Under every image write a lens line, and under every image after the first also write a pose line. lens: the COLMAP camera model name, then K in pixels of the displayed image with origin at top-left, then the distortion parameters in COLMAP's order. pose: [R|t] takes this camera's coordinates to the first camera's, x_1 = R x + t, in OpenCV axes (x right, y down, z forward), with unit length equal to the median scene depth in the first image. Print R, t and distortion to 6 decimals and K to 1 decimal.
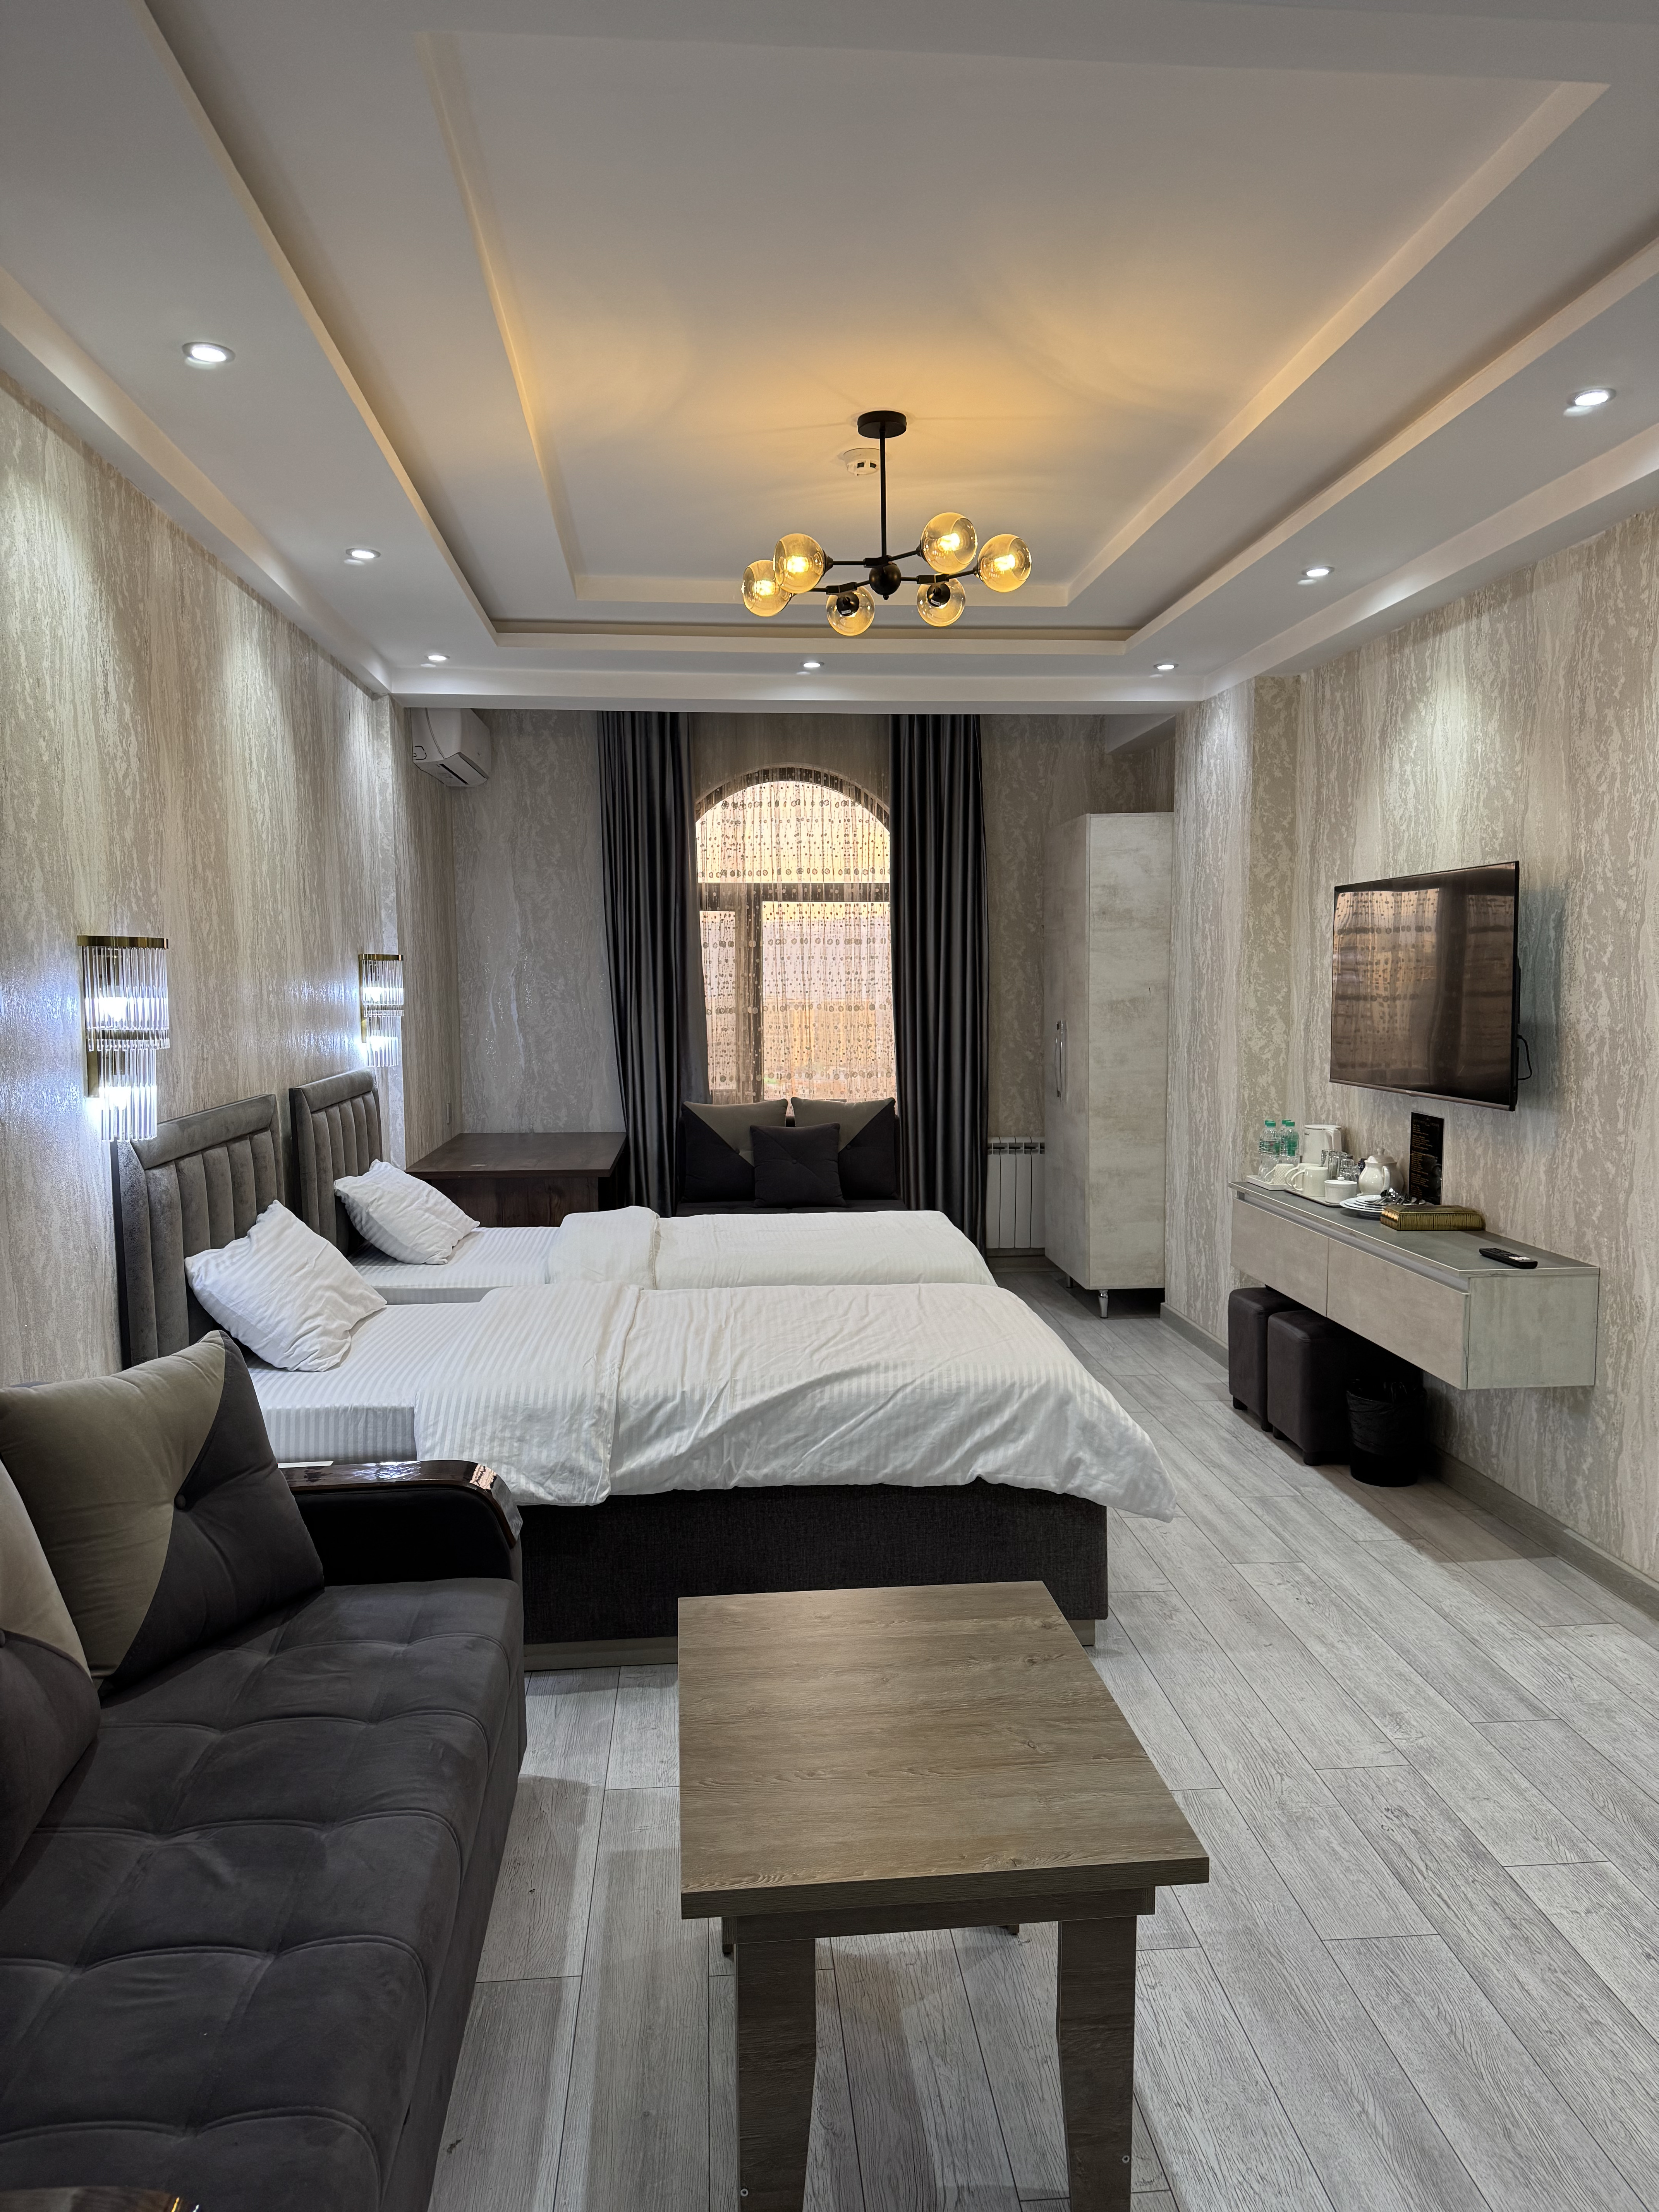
lens RADIAL K [[1546.5, 0, 734.5], [0, 1546.5, 1168.4], [0, 0, 1]] dist [0.058437, -0.092244]
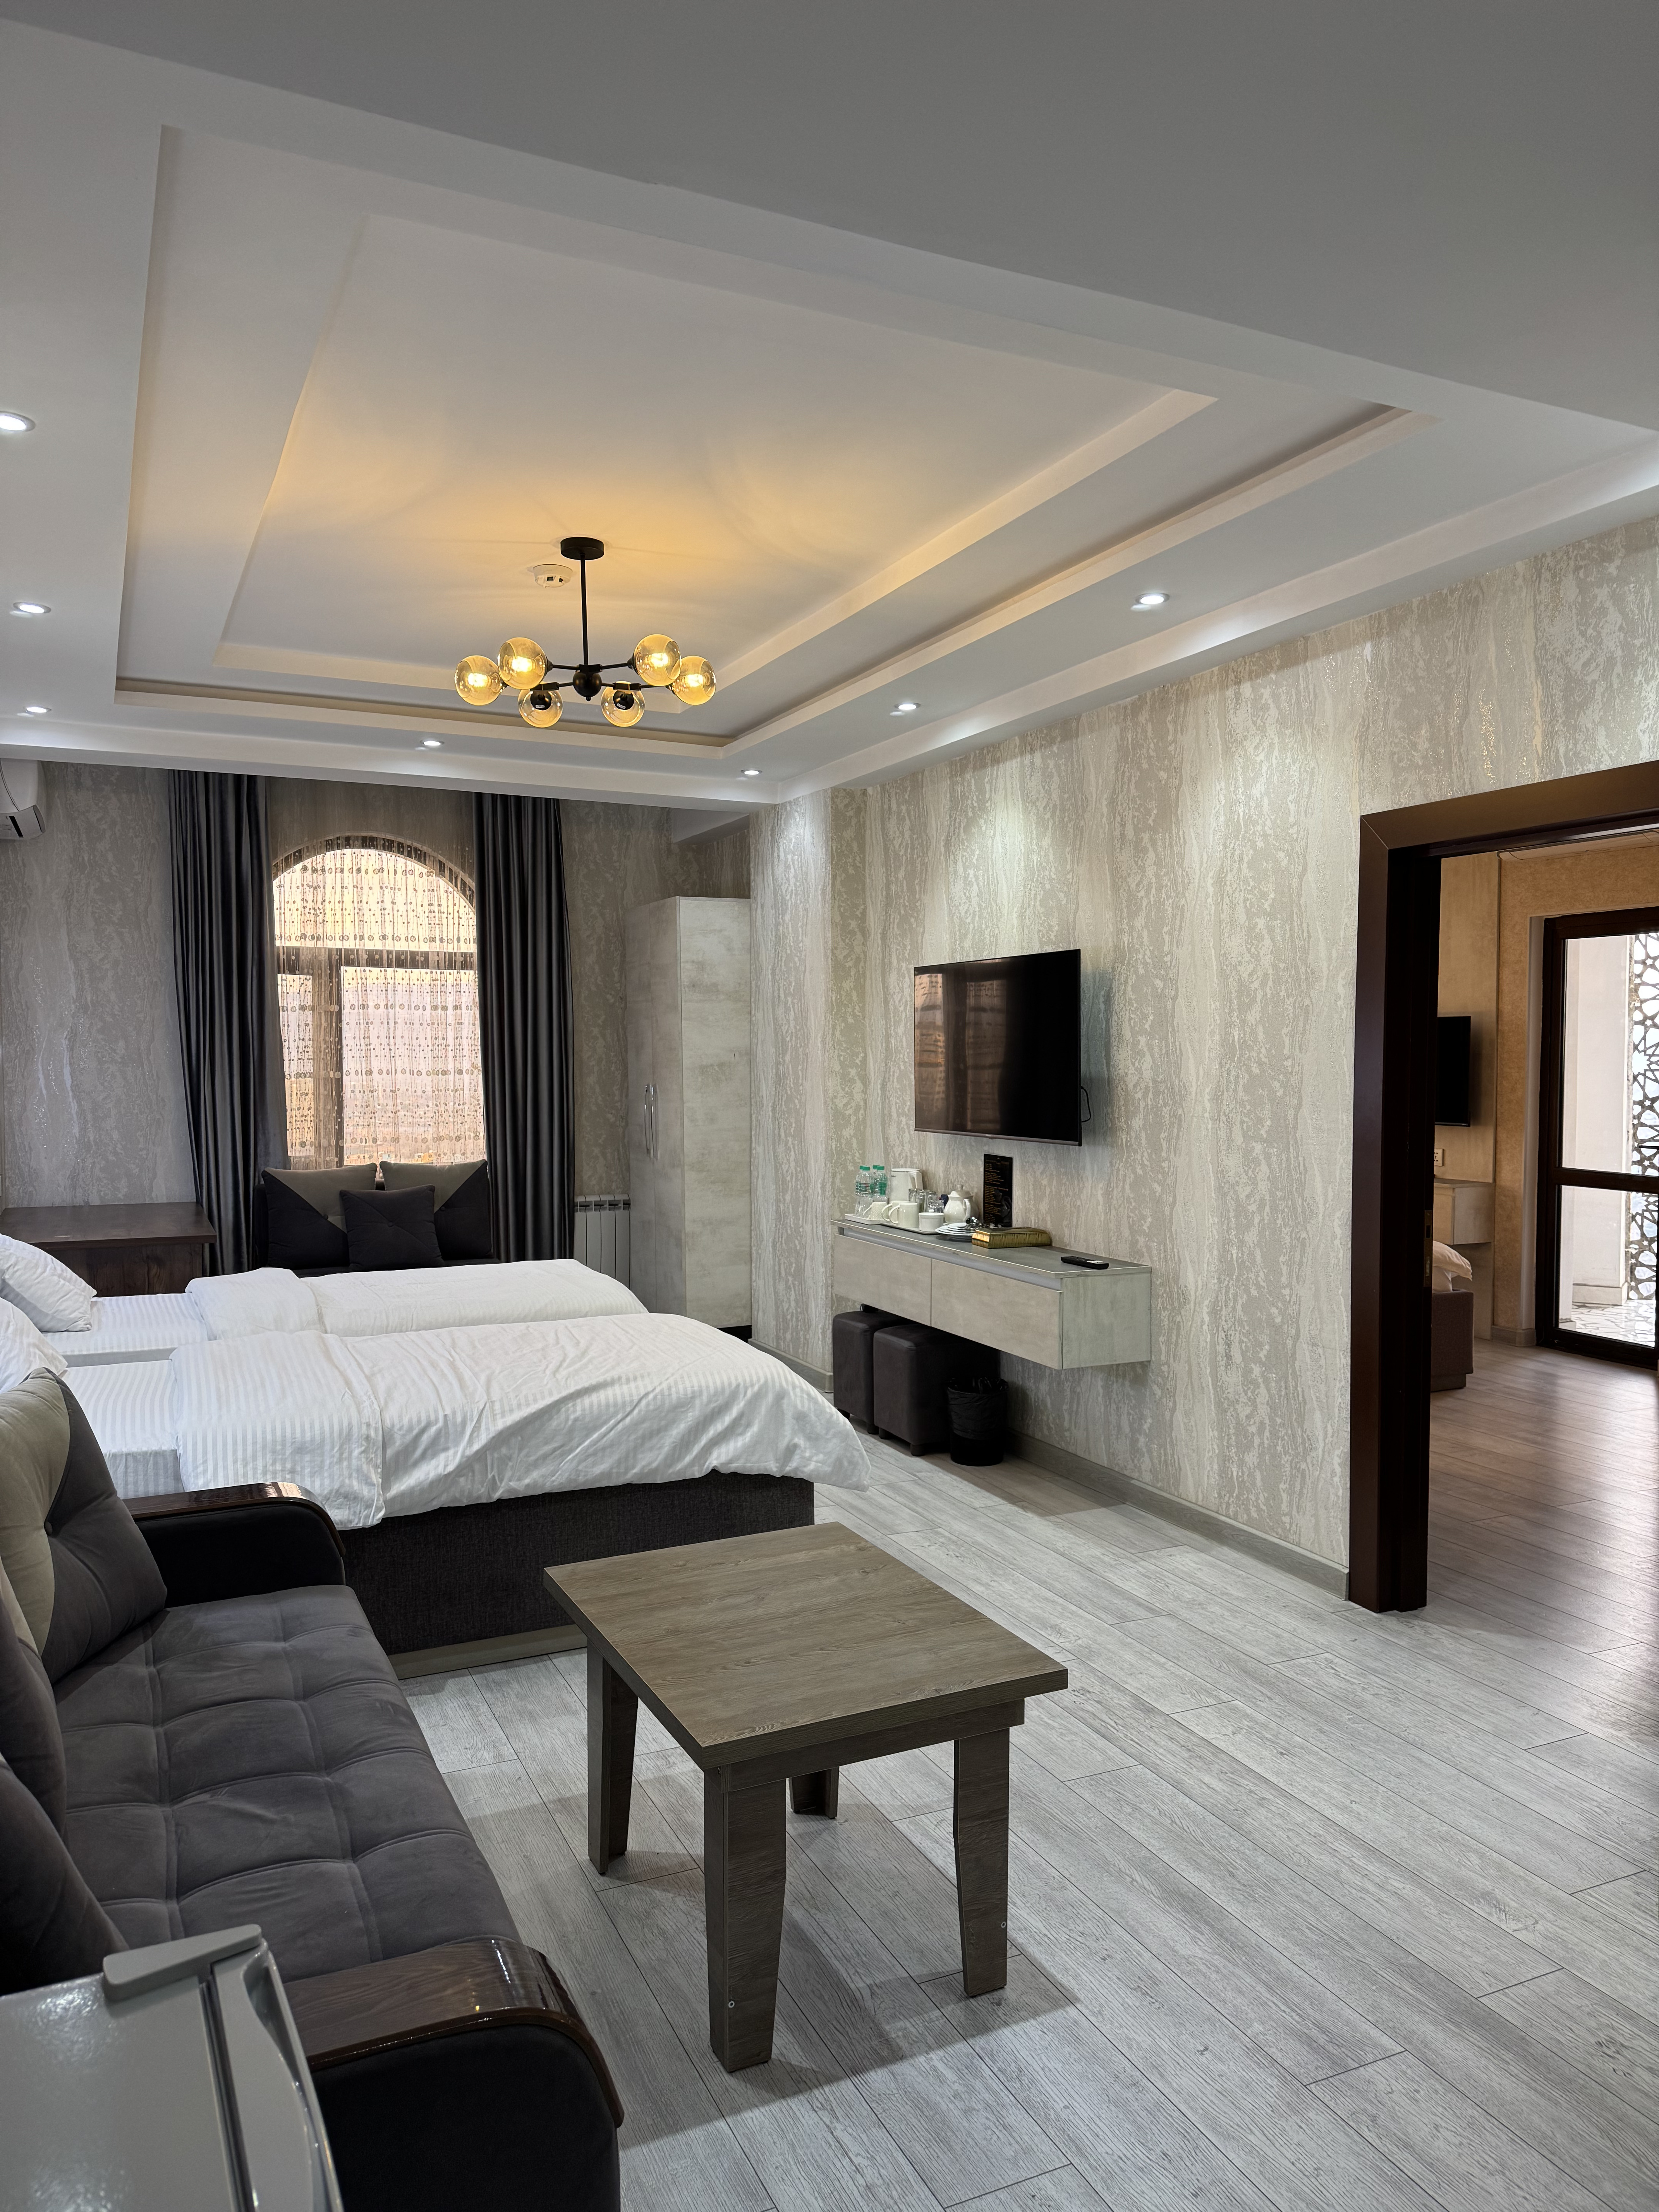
lens RADIAL K [[1546.5, 0, 788.3], [0, 1546.5, 1160.8], [0, 0, 1]] dist [0.058437, -0.092244]
pose [[0.935784, -0.017918, 0.352118, -0.144231], [0.036770, 0.998222, -0.046921, 0.022295], [-0.350651, 0.056856, 0.934779, -0.072897]]
